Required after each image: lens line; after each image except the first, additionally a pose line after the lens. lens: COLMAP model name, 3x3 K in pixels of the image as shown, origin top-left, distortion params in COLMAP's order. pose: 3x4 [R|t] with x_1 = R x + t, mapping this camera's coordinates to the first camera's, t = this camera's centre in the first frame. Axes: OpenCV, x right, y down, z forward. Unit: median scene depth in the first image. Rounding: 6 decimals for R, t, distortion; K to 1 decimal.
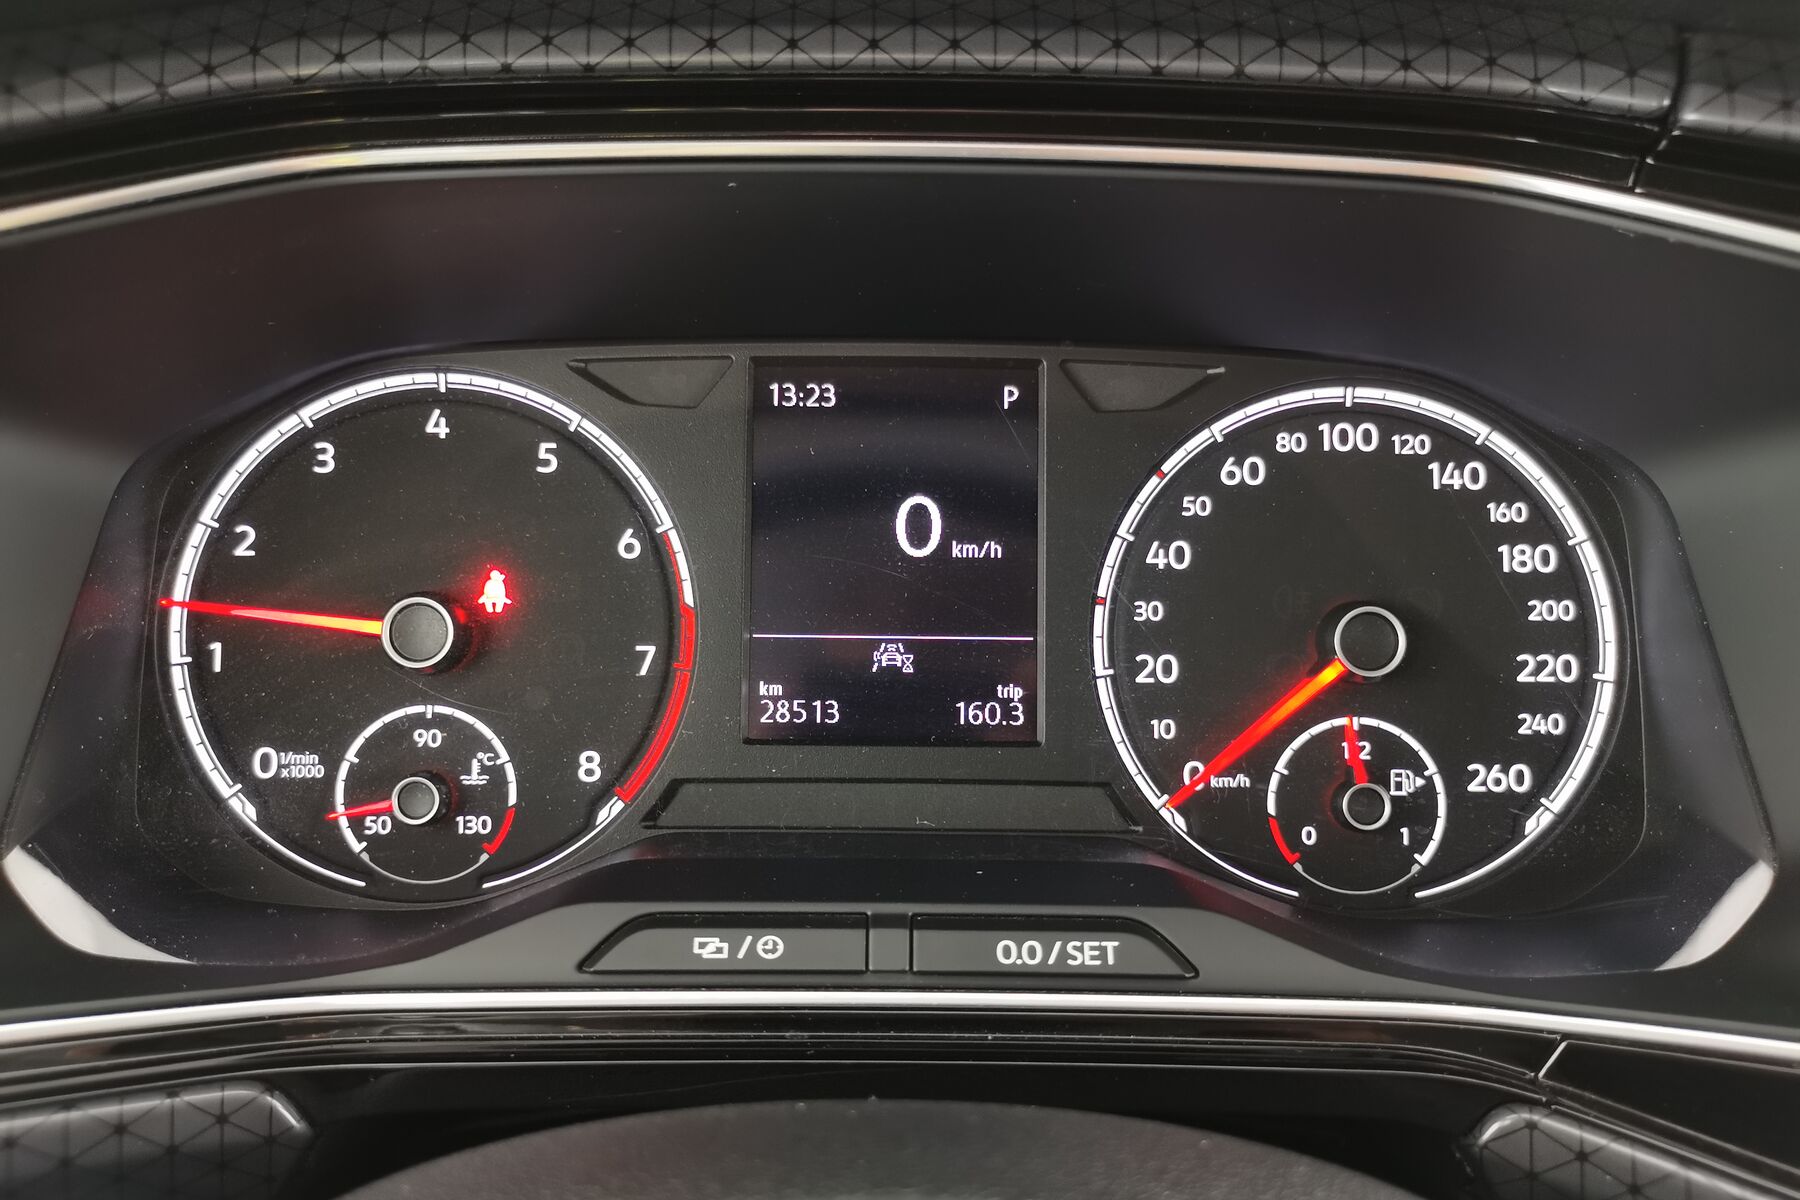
lens RADIAL K [[1419.0, 0, 888.2], [0, 1419.0, 591.3], [0, 0, 1]] dist [0.014206, -0.001230]
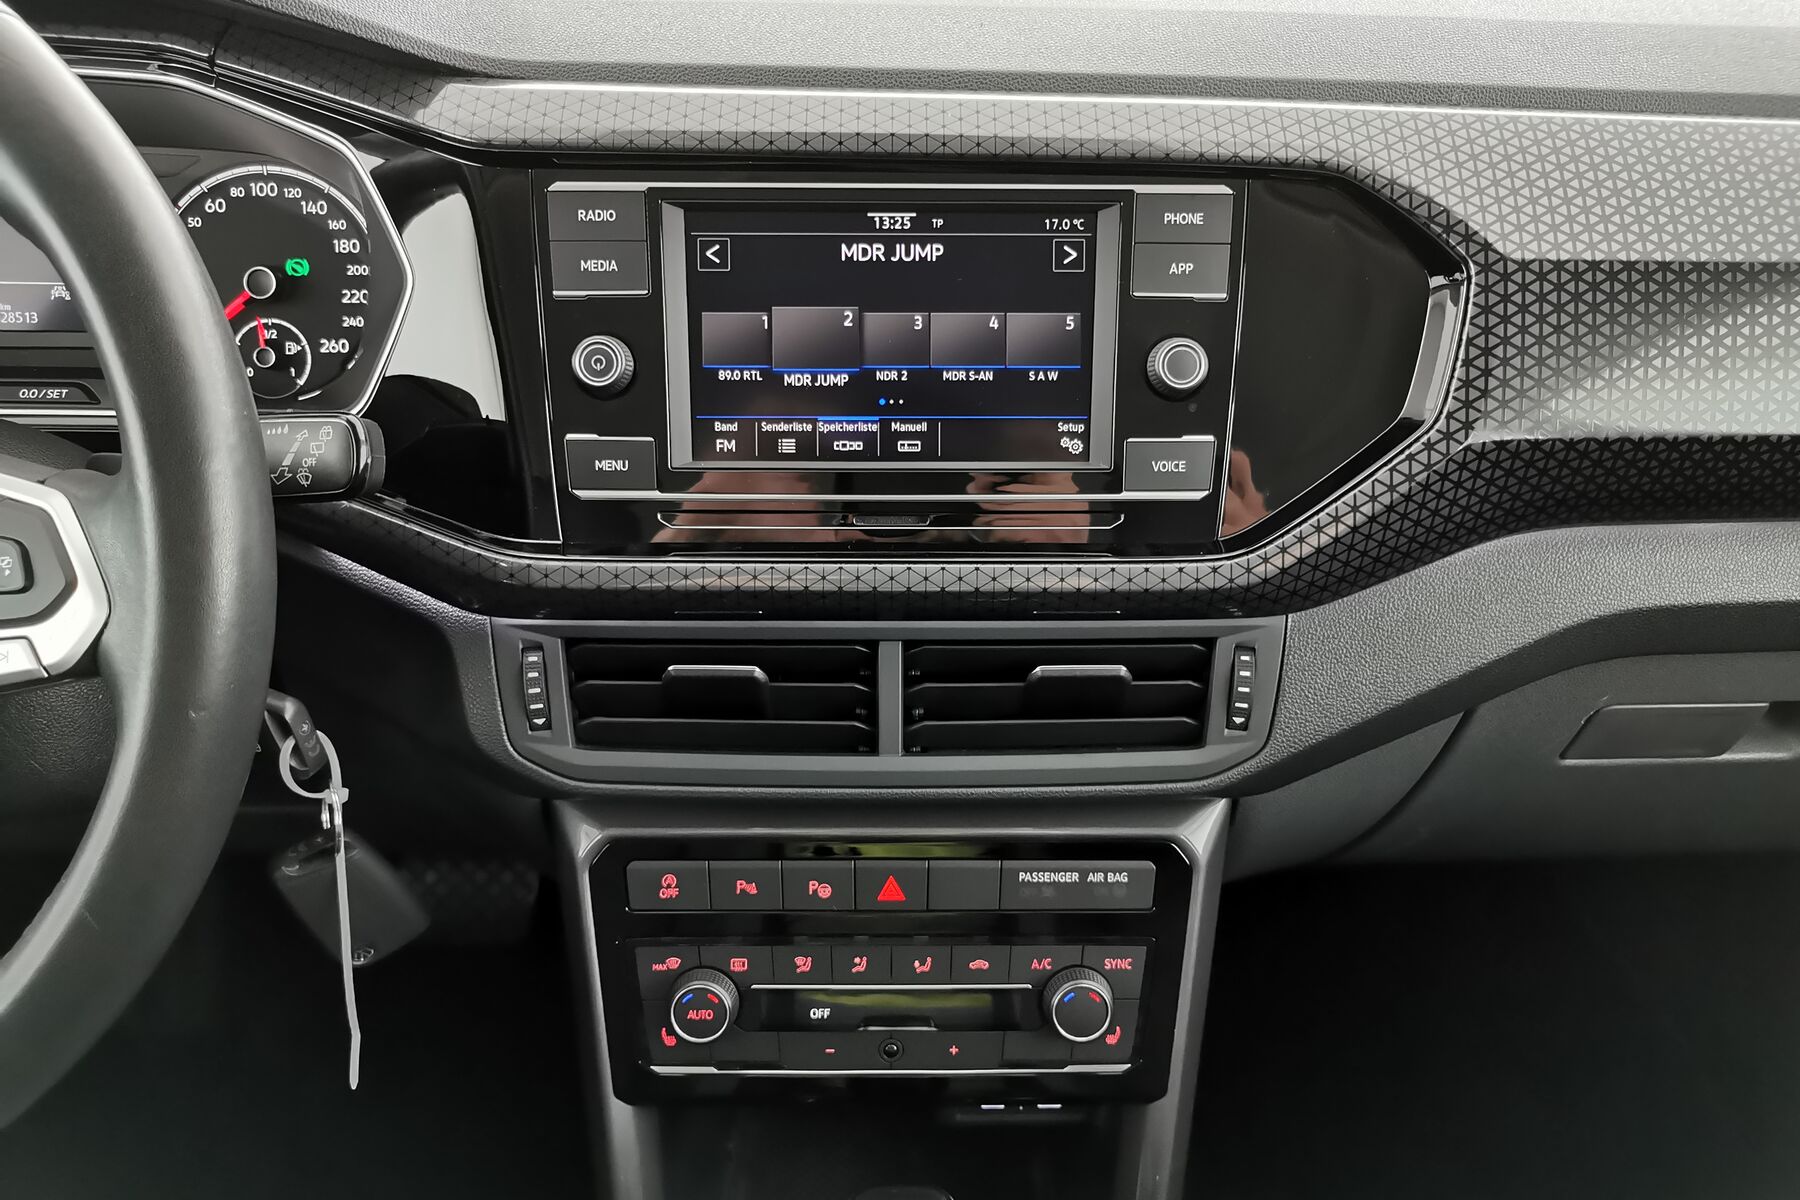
lens RADIAL K [[1419.0, 0, 902.4], [0, 1419.0, 594.8], [0, 0, 1]] dist [0.014206, -0.001230]
pose [[0.999933, -0.005919, 0.009986, 1.289049], [0.004264, 0.987377, 0.158331, 0.165614], [-0.010798, -0.158278, 0.987336, -1.278550]]
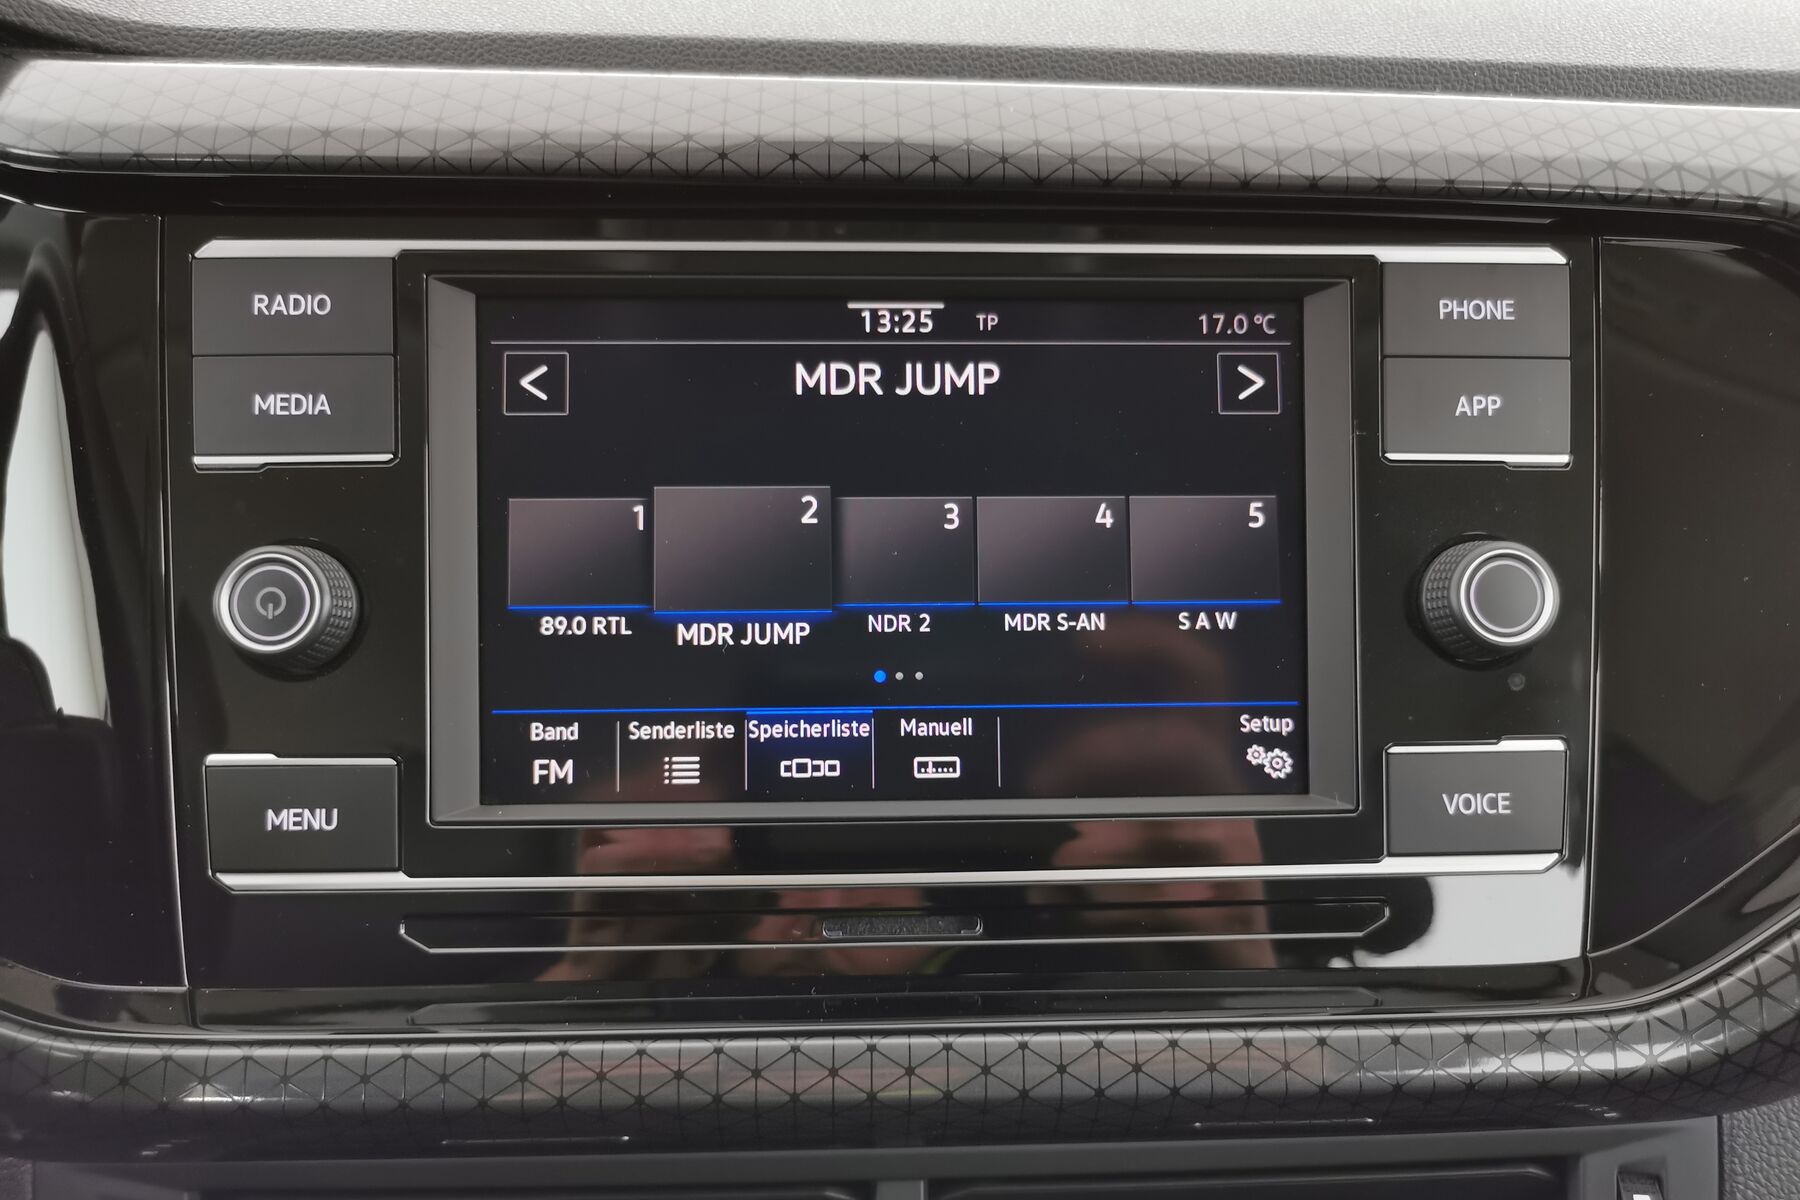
lens RADIAL K [[1419.0, 0, 902.1], [0, 1419.0, 597.5], [0, 0, 1]] dist [0.014206, -0.001230]
pose [[0.999005, -0.013523, 0.042495, 1.259242], [0.013753, 0.999892, -0.005133, 0.164556], [-0.042421, 0.005712, 0.999083, -0.314054]]
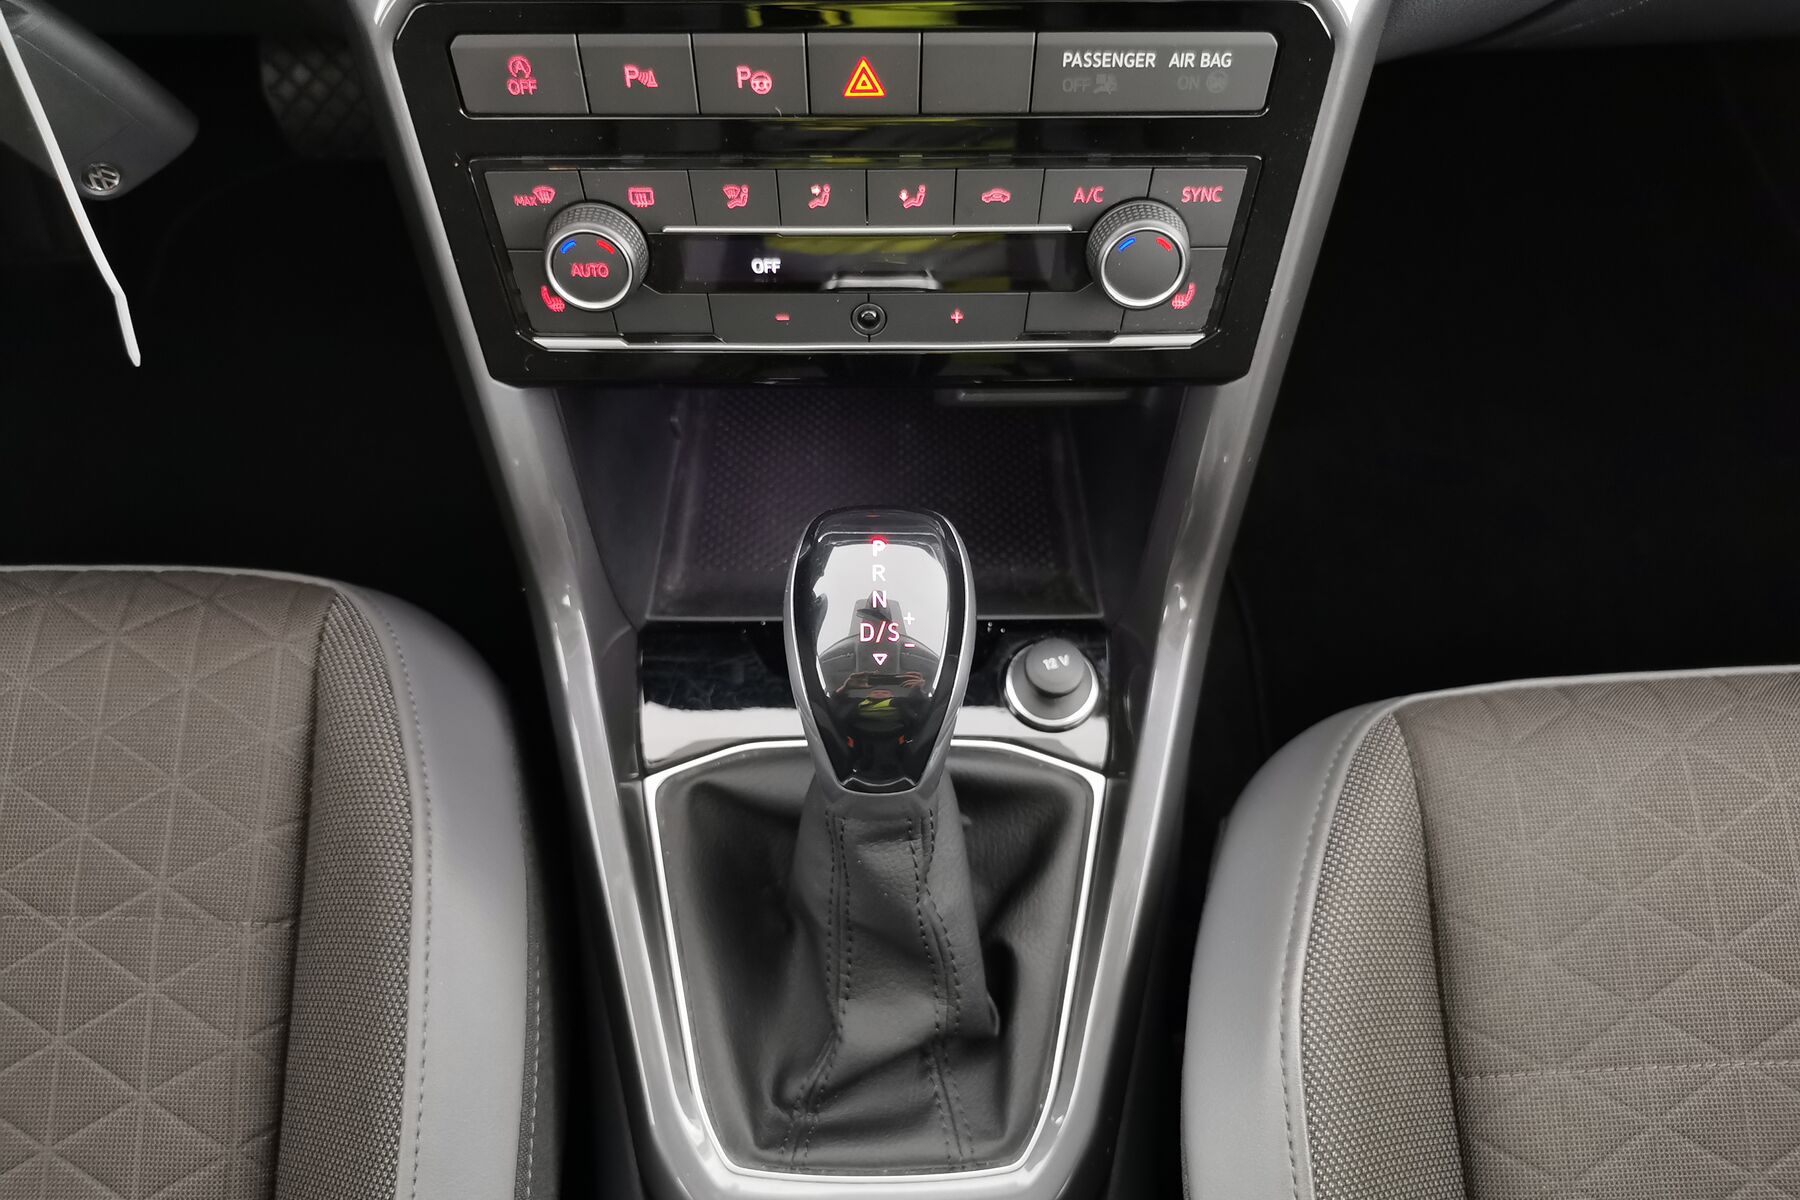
lens RADIAL K [[1419.0, 0, 903.4], [0, 1419.0, 590.2], [0, 0, 1]] dist [0.014206, -0.001230]
pose [[0.999931, -0.011383, 0.003027, 1.316708], [0.006805, 0.768054, 0.640350, 0.415260], [-0.009614, -0.640284, 0.768078, -0.672489]]
